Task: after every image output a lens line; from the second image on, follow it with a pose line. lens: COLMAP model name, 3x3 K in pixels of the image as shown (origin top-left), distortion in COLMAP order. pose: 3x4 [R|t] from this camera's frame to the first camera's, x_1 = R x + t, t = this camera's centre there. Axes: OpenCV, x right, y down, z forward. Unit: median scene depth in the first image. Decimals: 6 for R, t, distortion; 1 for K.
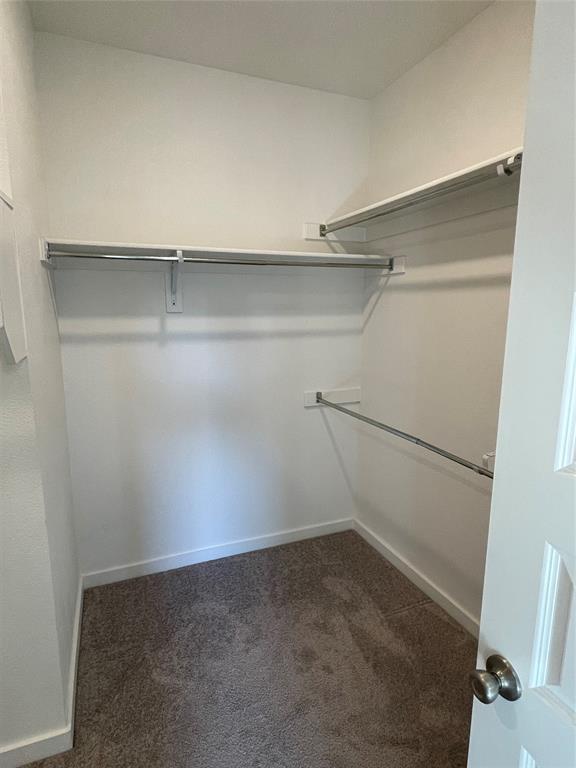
lens RADIAL K [[435.2, 0, 288.2], [0, 435.2, 384.1], [0, 0, 1]] dist [0.004221, -0.001334]
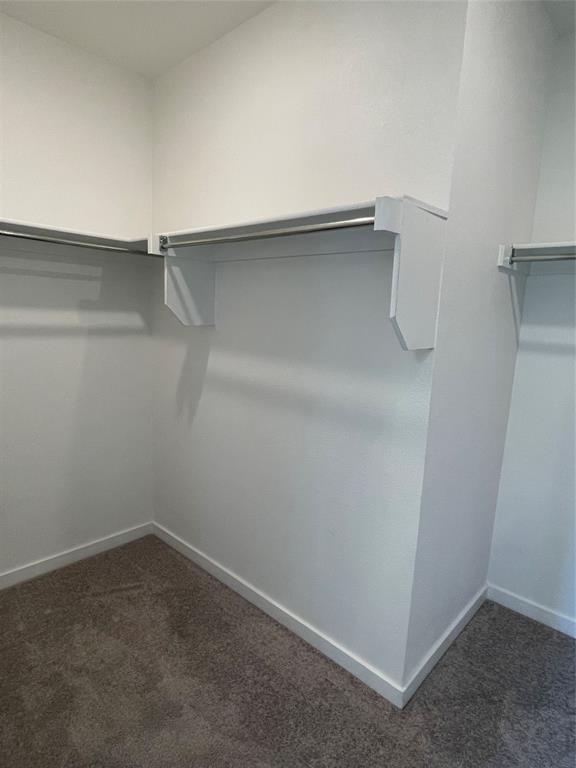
lens RADIAL K [[435.2, 0, 288.6], [0, 435.2, 384.1], [0, 0, 1]] dist [0.004221, -0.001334]
pose [[0.418384, 0.166105, -0.892953, 0.176322], [-0.202154, 0.975505, 0.086743, 0.002979], [0.885488, 0.144222, 0.441714, 0.118315]]
